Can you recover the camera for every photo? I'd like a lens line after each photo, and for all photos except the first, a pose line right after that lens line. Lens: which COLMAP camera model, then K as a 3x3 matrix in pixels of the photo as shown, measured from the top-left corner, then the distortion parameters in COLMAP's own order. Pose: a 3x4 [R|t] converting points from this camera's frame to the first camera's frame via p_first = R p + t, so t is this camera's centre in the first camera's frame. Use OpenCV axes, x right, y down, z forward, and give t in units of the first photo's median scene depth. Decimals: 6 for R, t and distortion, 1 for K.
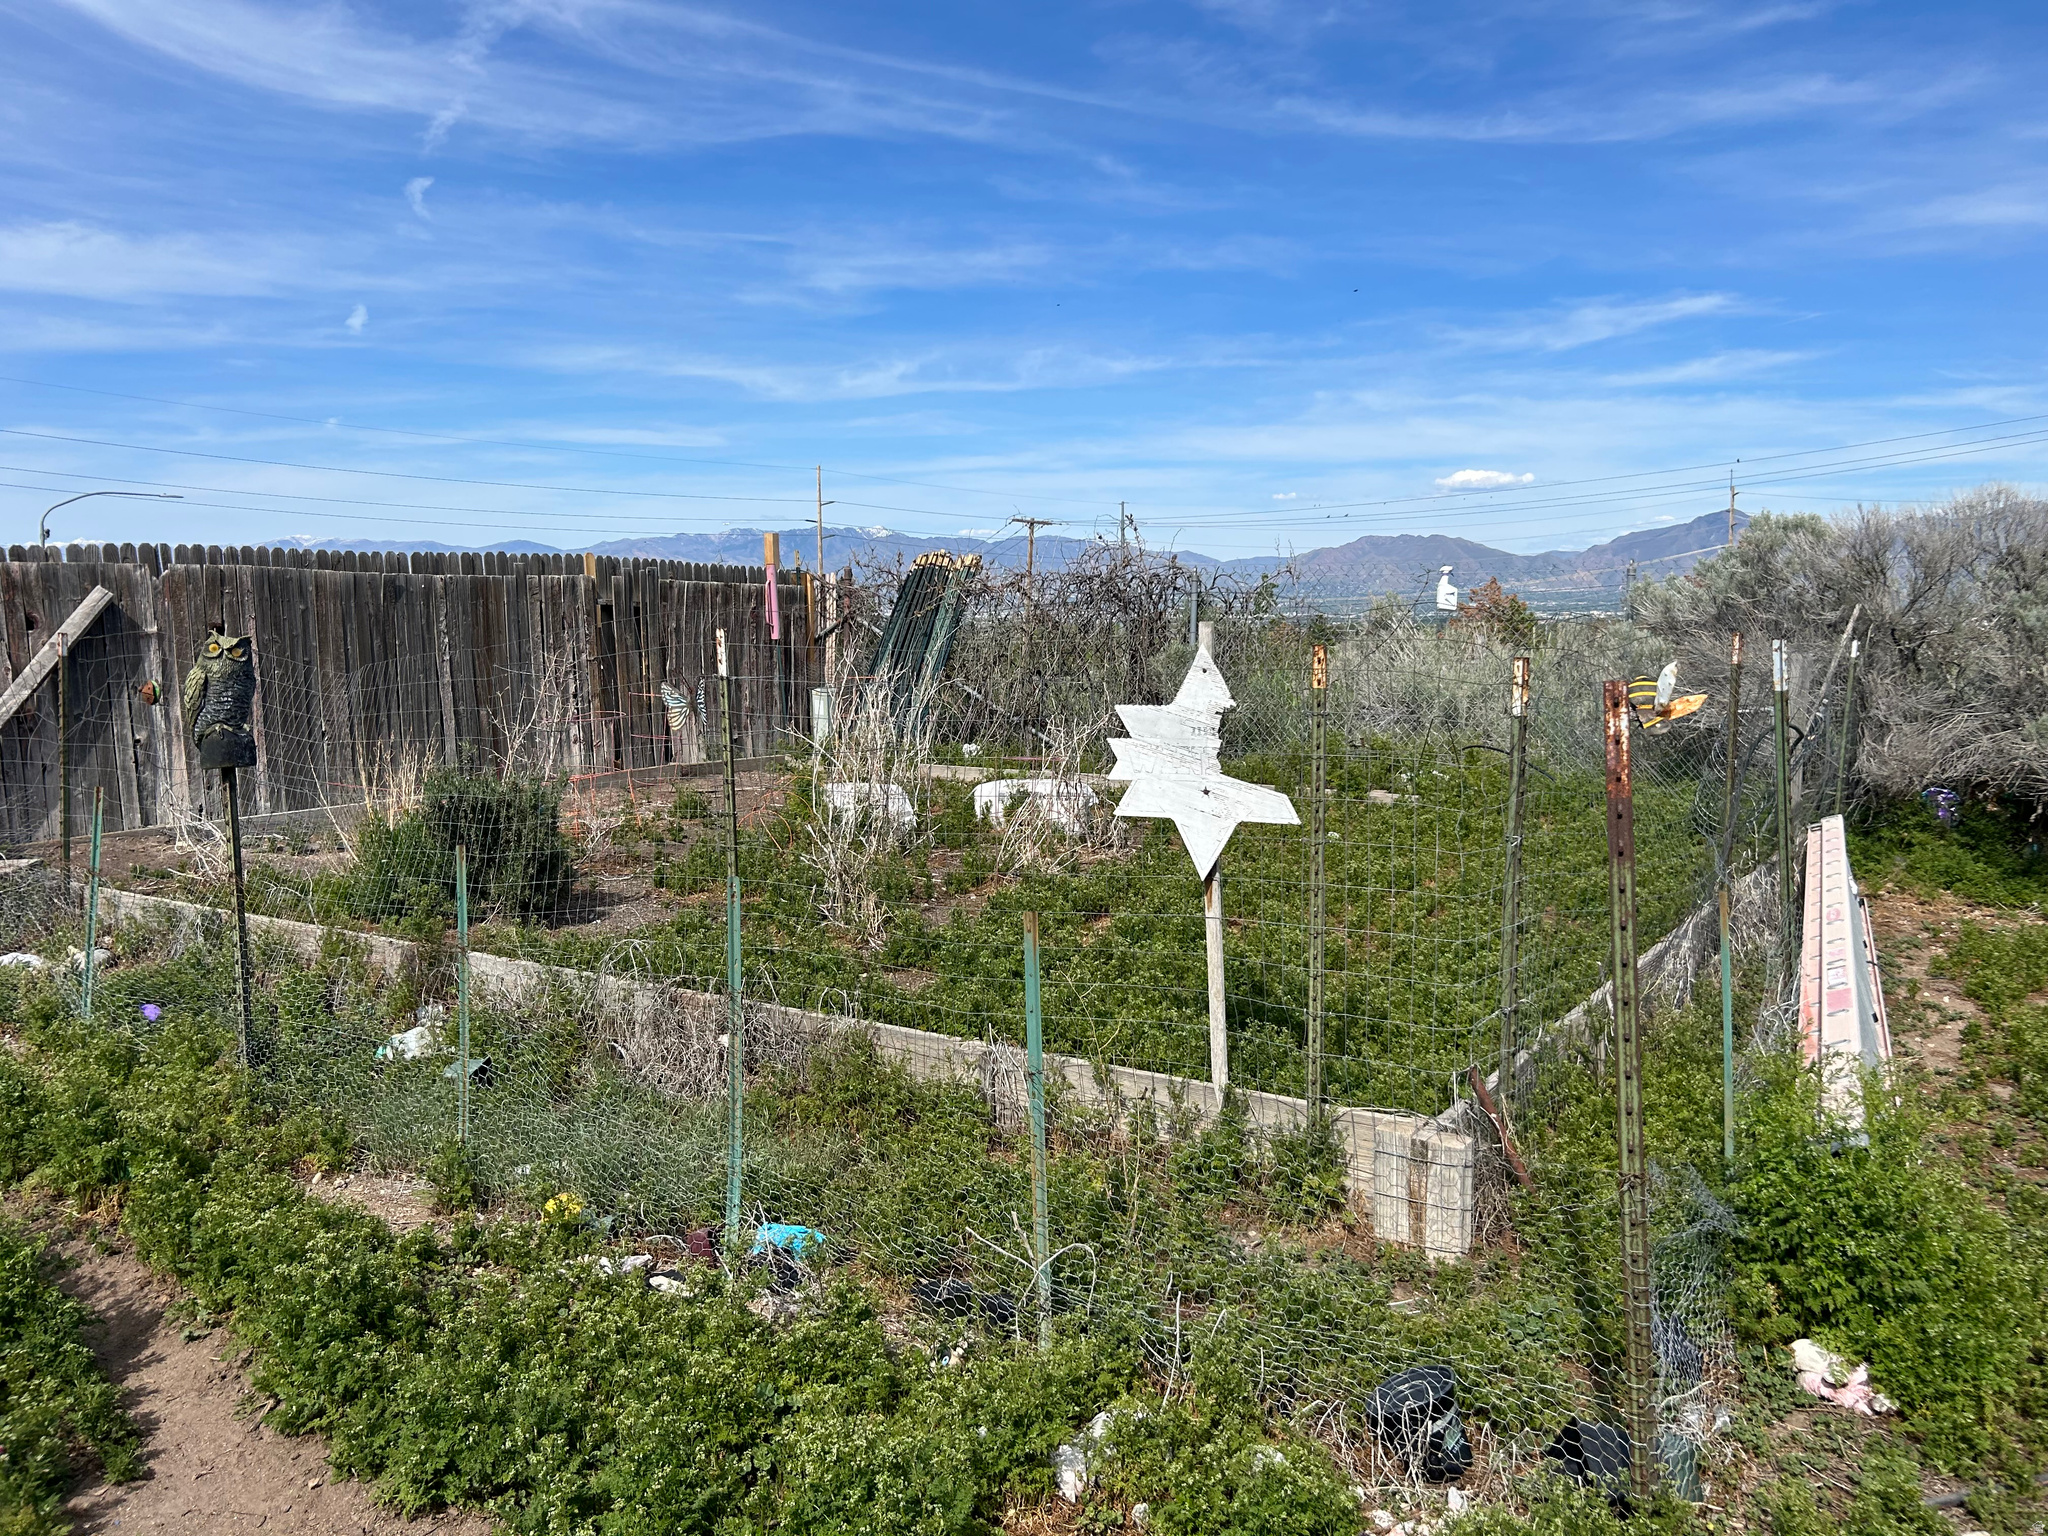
lens RADIAL K [[1527.8, 0, 1024.1], [0, 1527.8, 765.9], [0, 0, 1]] dist [0.062088, -0.070815]
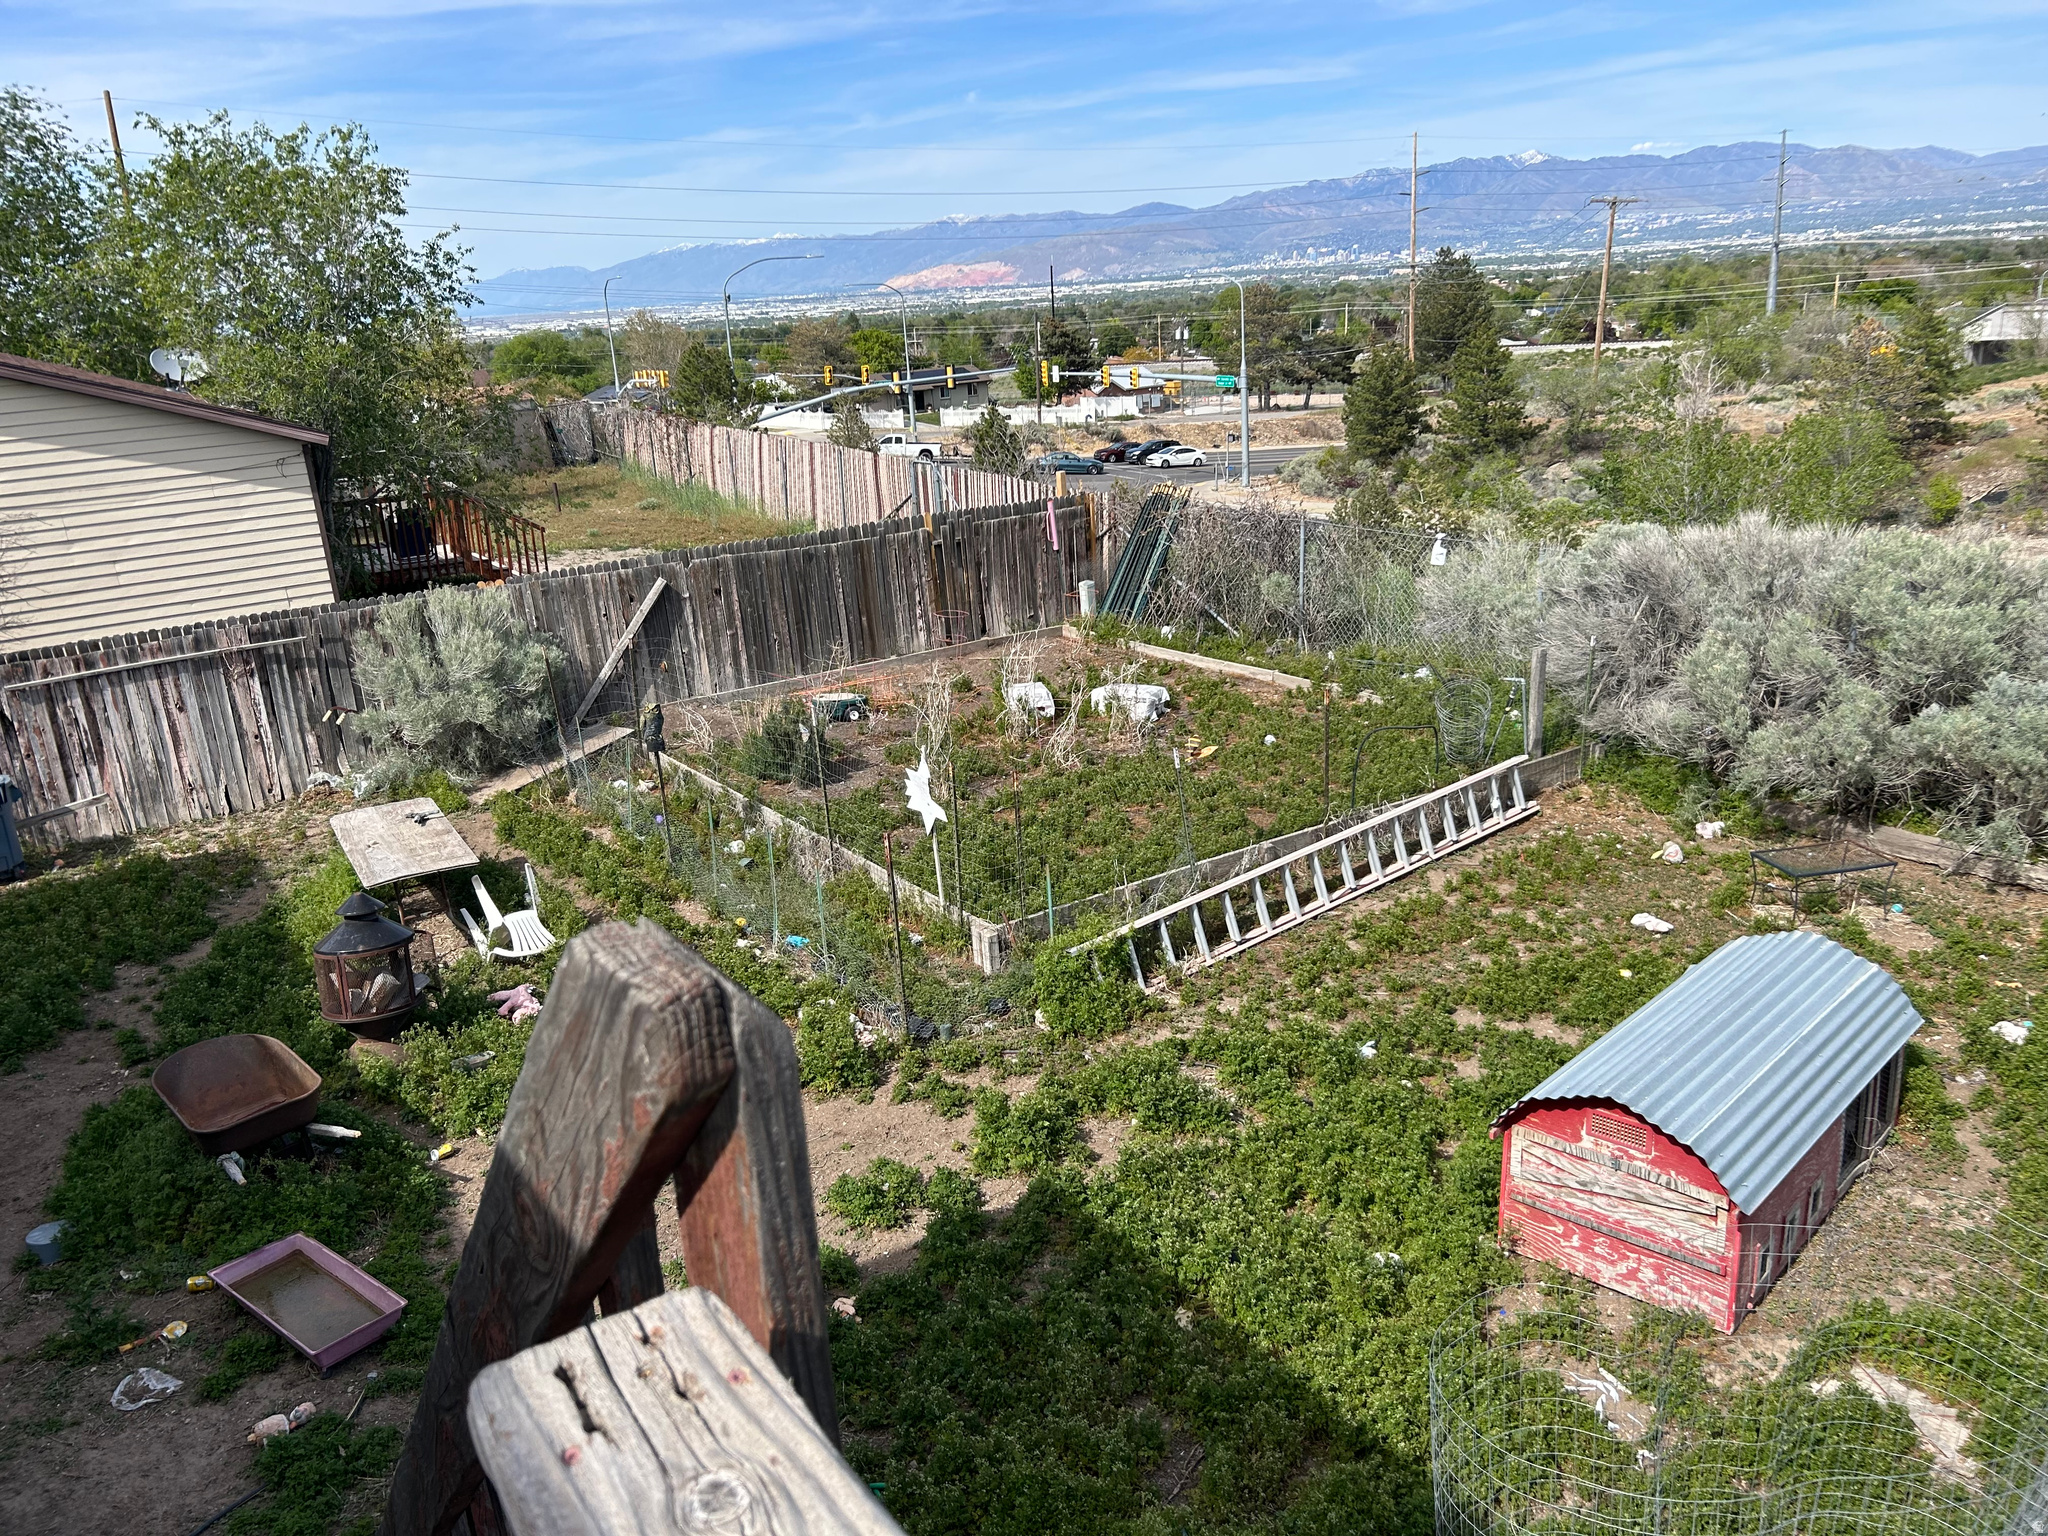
lens RADIAL K [[1527.8, 0, 1016.0], [0, 1527.8, 772.8], [0, 0, 1]] dist [0.062088, -0.070815]
pose [[0.922691, 0.061176, -0.380656, 0.558195], [0.020713, 0.978039, 0.207388, -0.258804], [0.384984, -0.199239, 0.901161, -0.612154]]
